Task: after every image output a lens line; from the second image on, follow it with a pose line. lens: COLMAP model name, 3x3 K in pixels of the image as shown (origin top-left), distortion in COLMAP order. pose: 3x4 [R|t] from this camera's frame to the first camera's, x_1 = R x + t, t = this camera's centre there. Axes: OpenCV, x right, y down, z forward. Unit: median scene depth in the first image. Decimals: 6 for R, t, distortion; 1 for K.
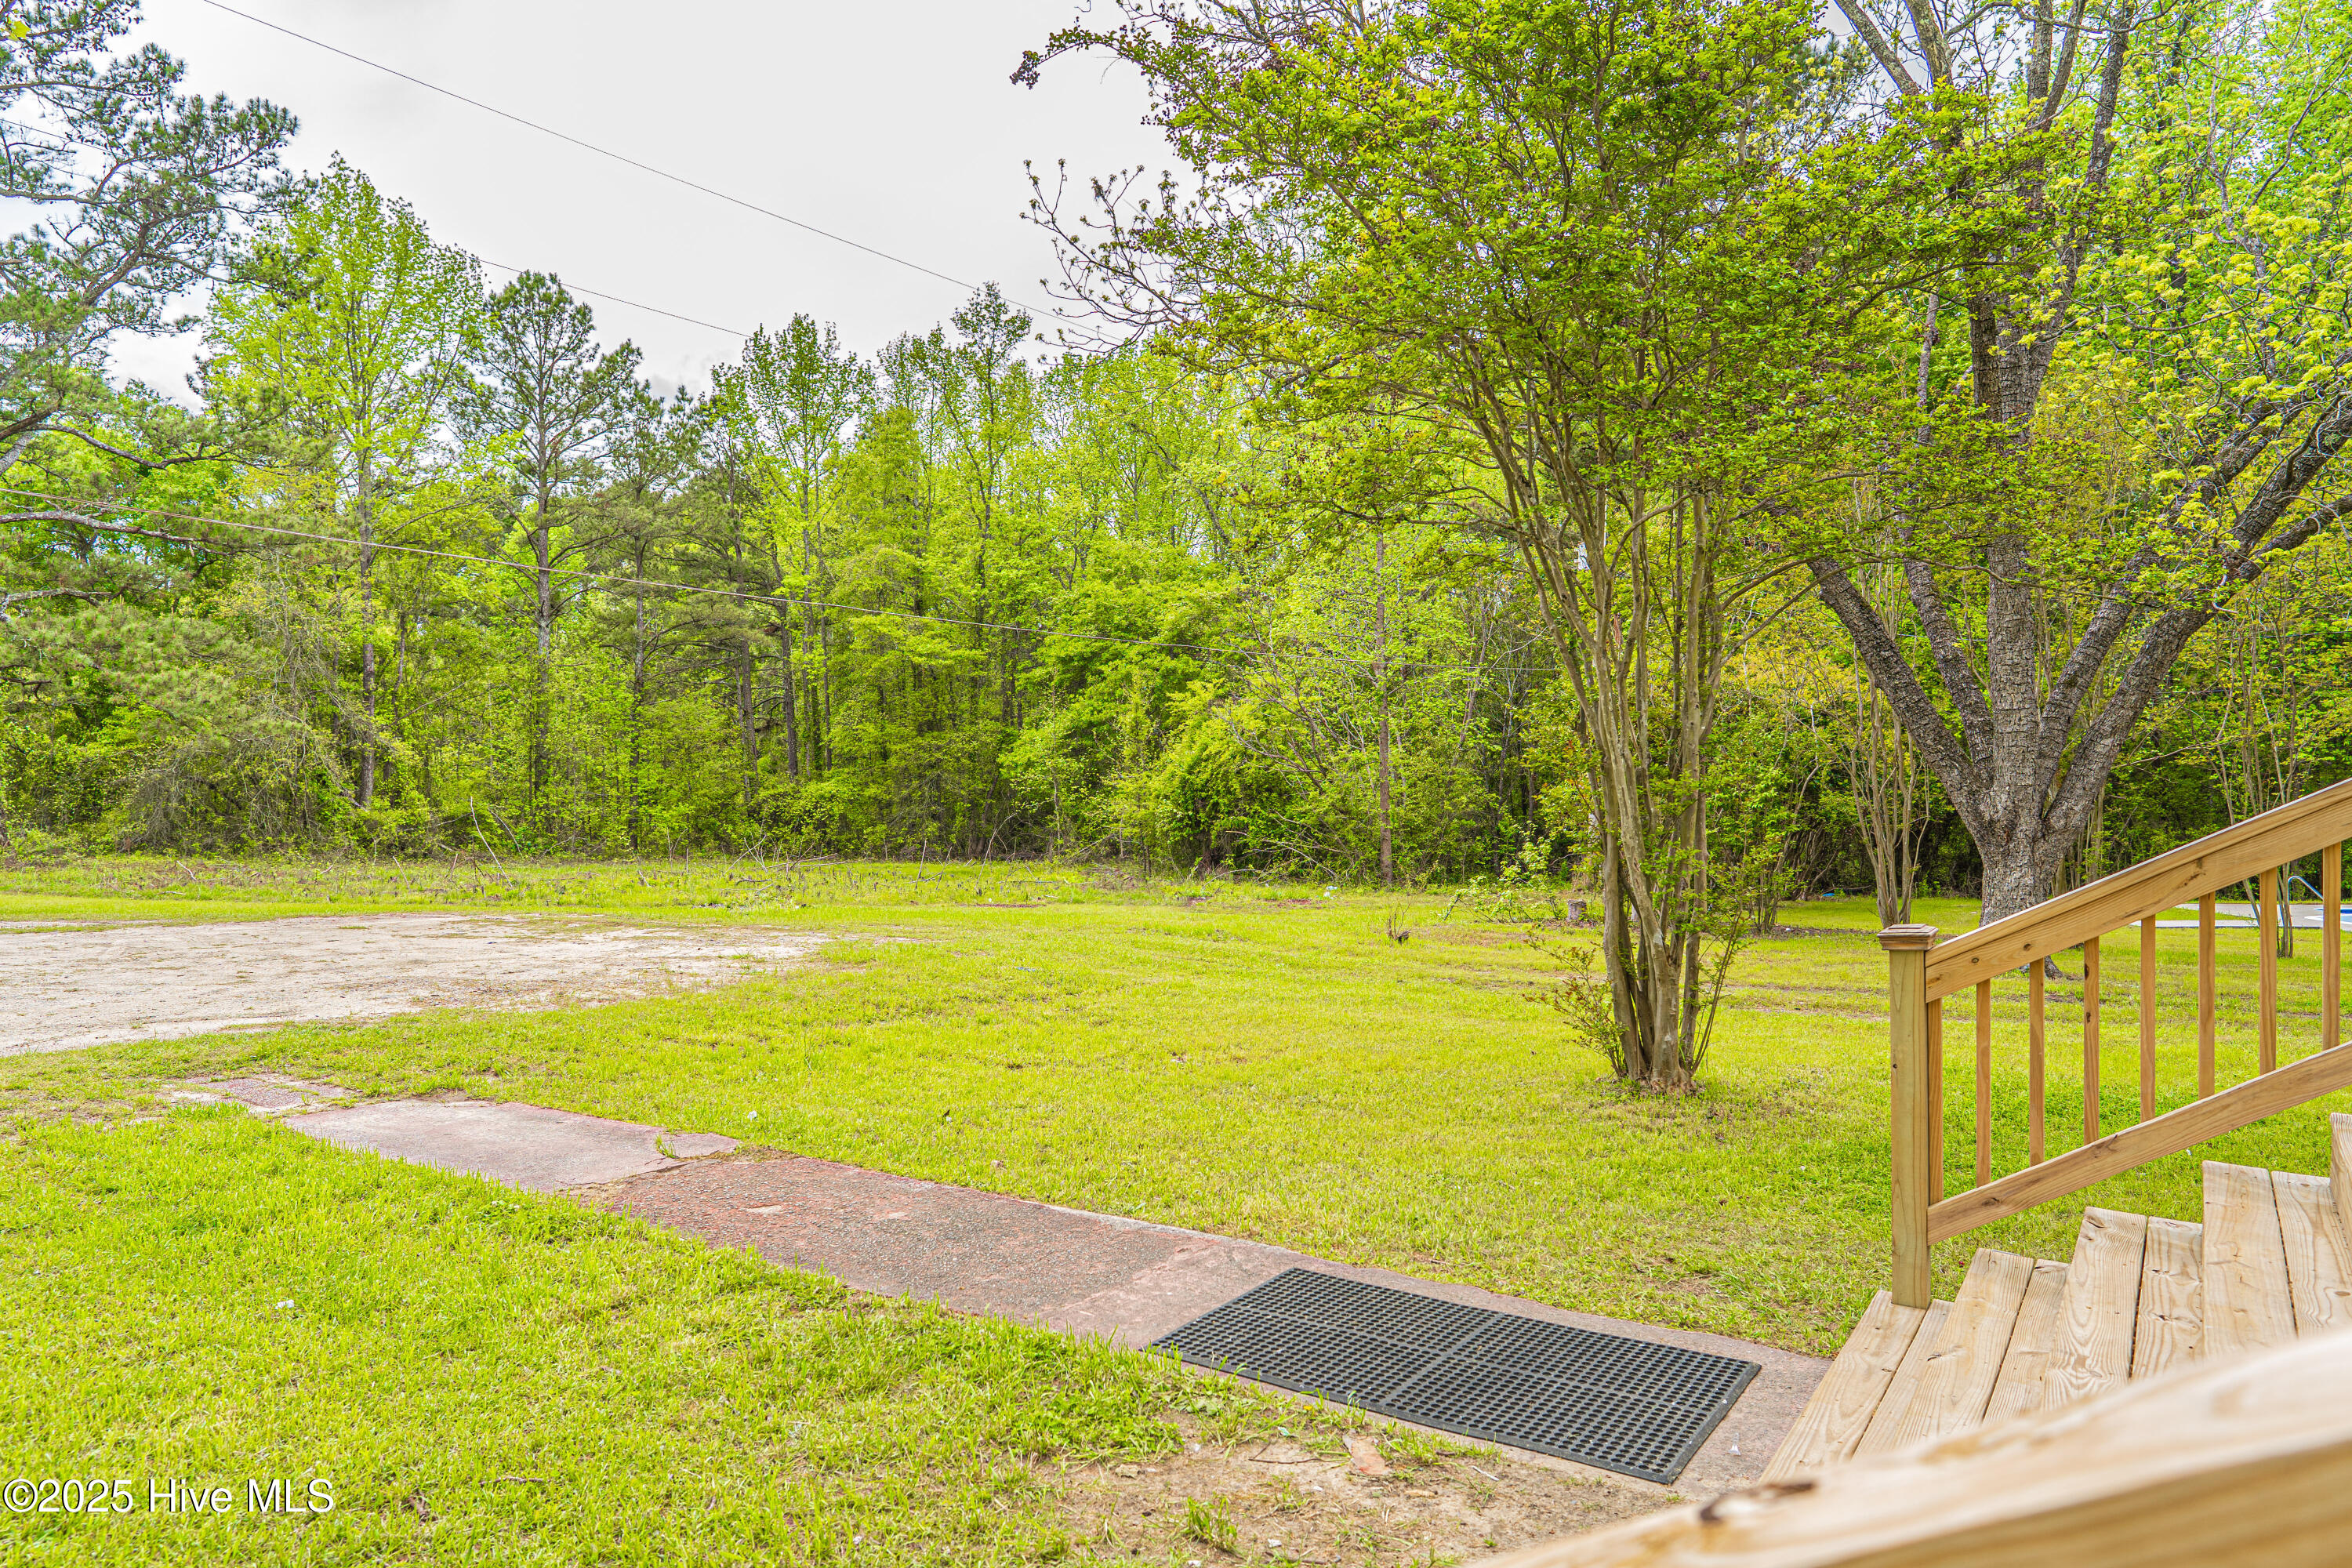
lens RADIAL K [[1539.5, 0, 1163.0], [0, 1539.5, 801.2], [0, 0, 1]] dist [0.000887, 0.001238]
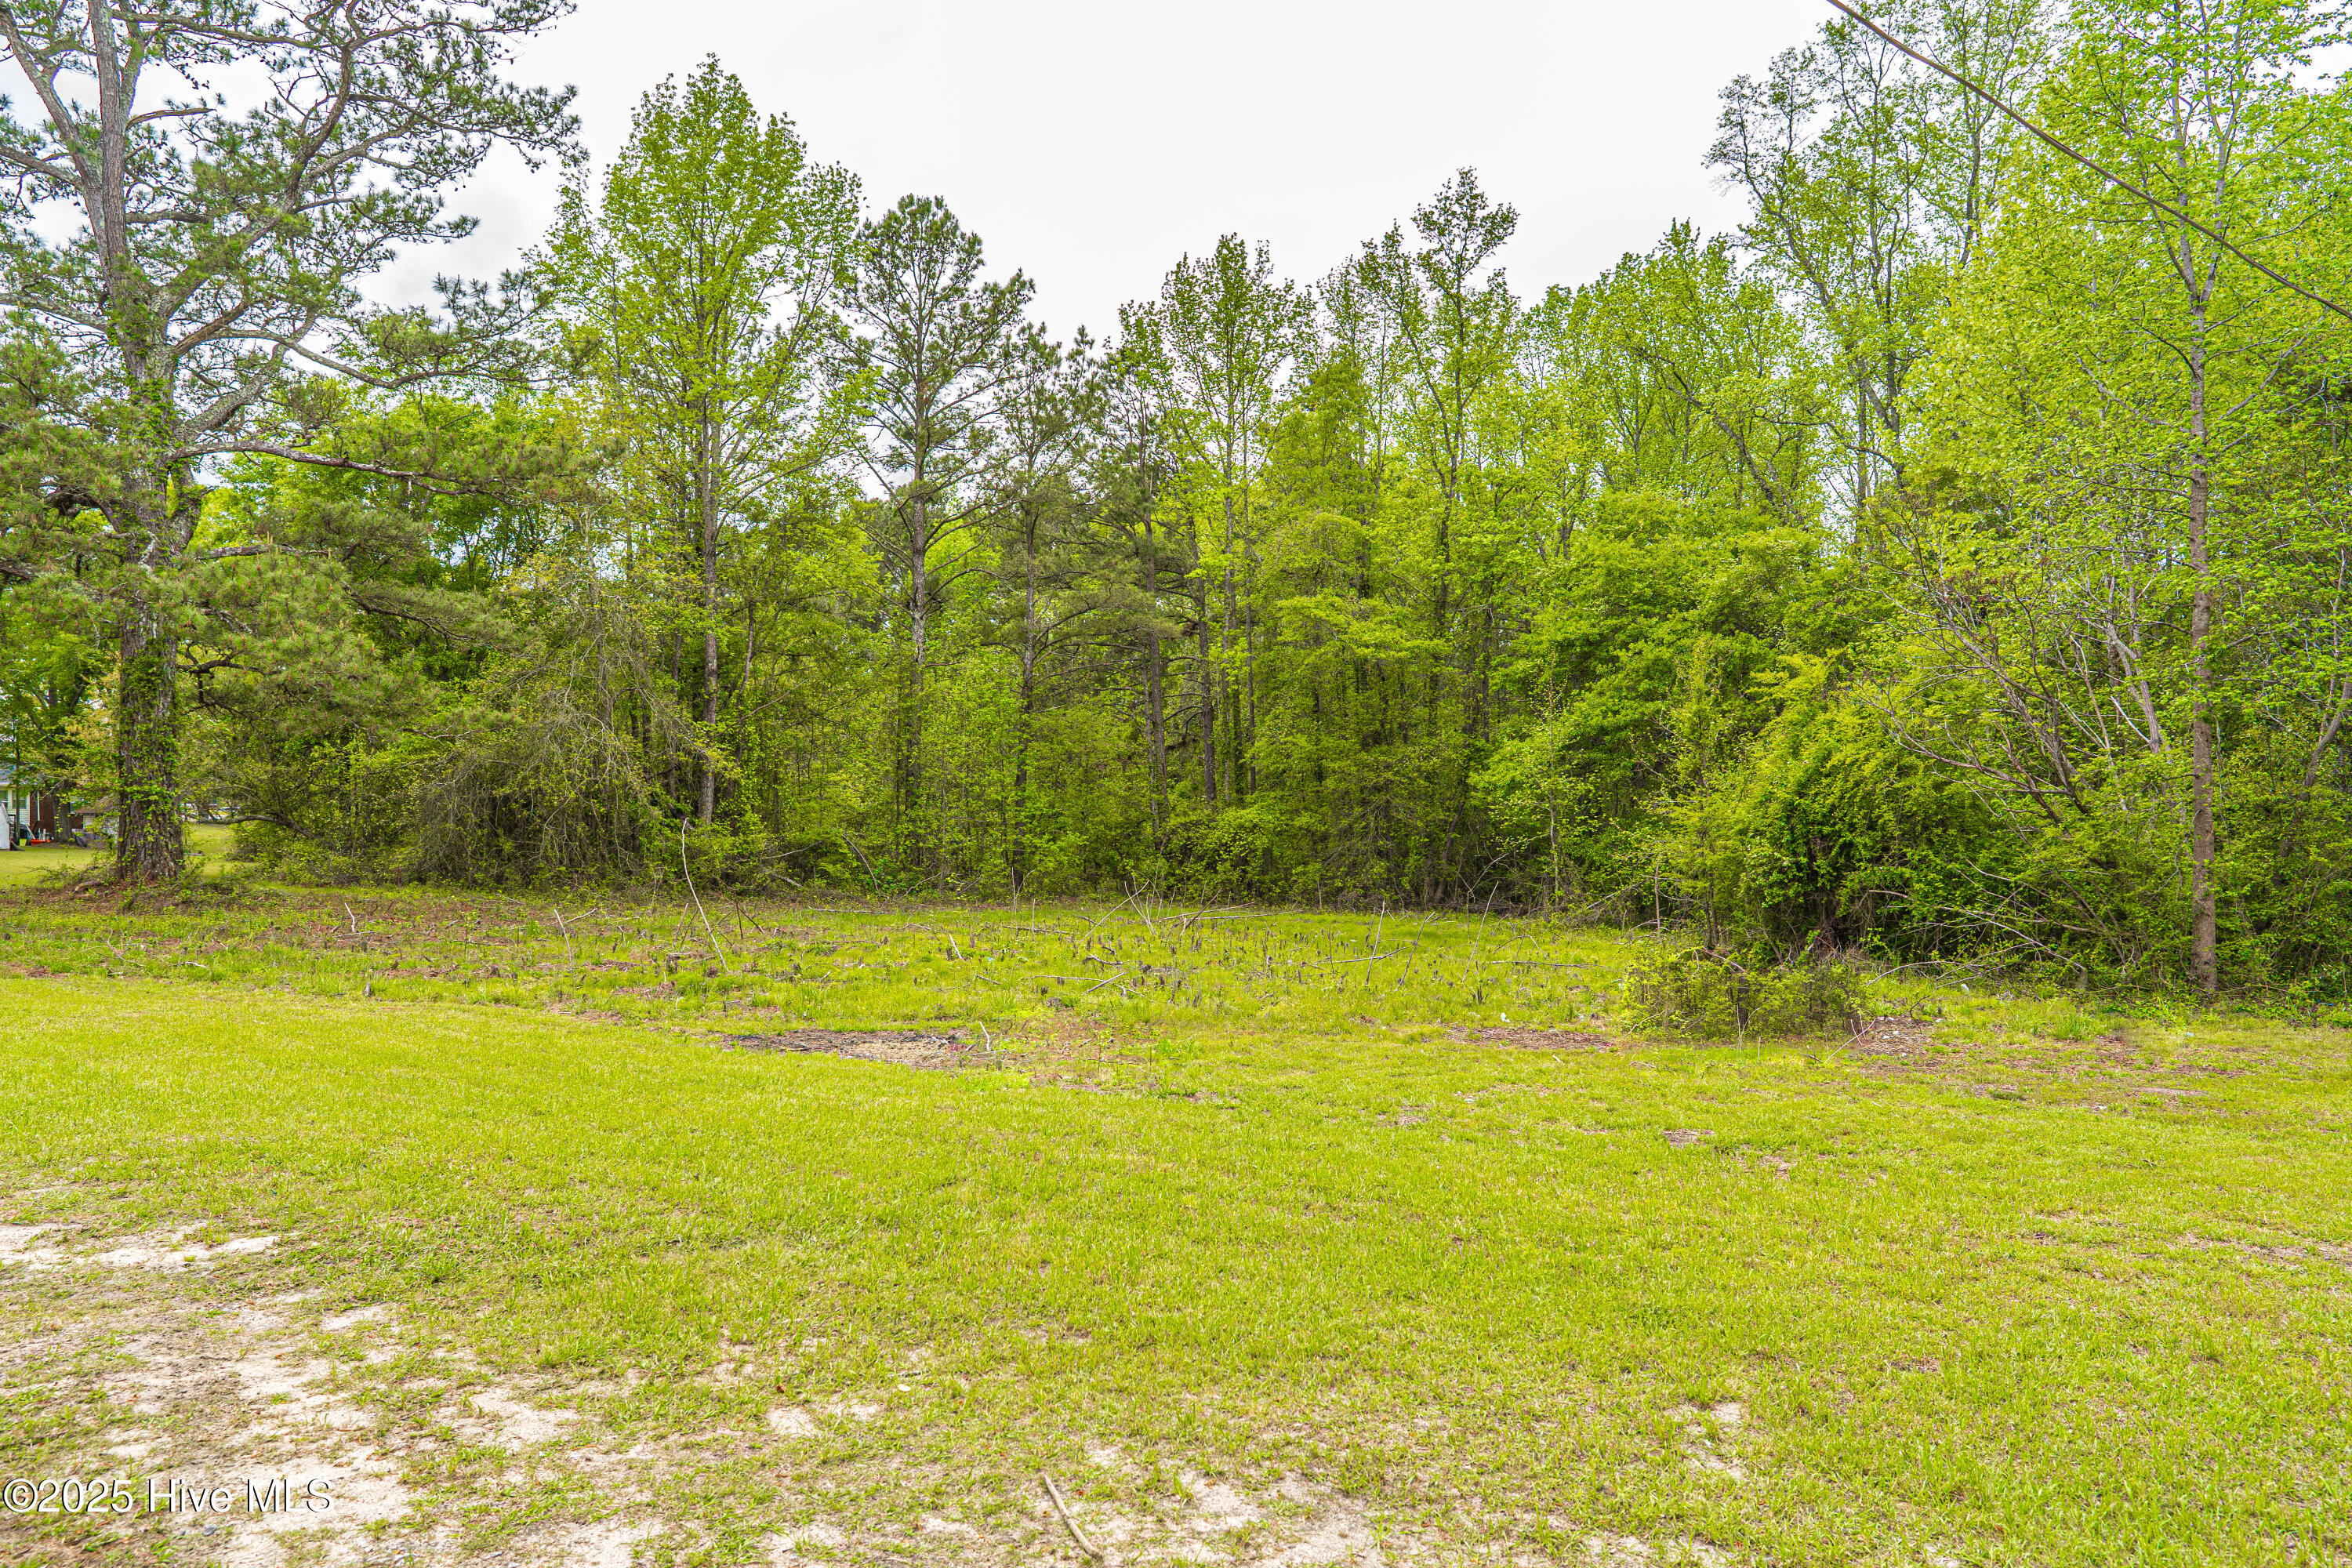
lens RADIAL K [[1539.5, 0, 1163.0], [0, 1539.5, 801.2], [0, 0, 1]] dist [0.000887, 0.001238]
pose [[0.960419, 0.008472, -0.278432, -0.039105], [-0.014432, 0.999708, -0.019362, 0.000014], [0.278187, 0.022614, 0.960261, 0.226135]]
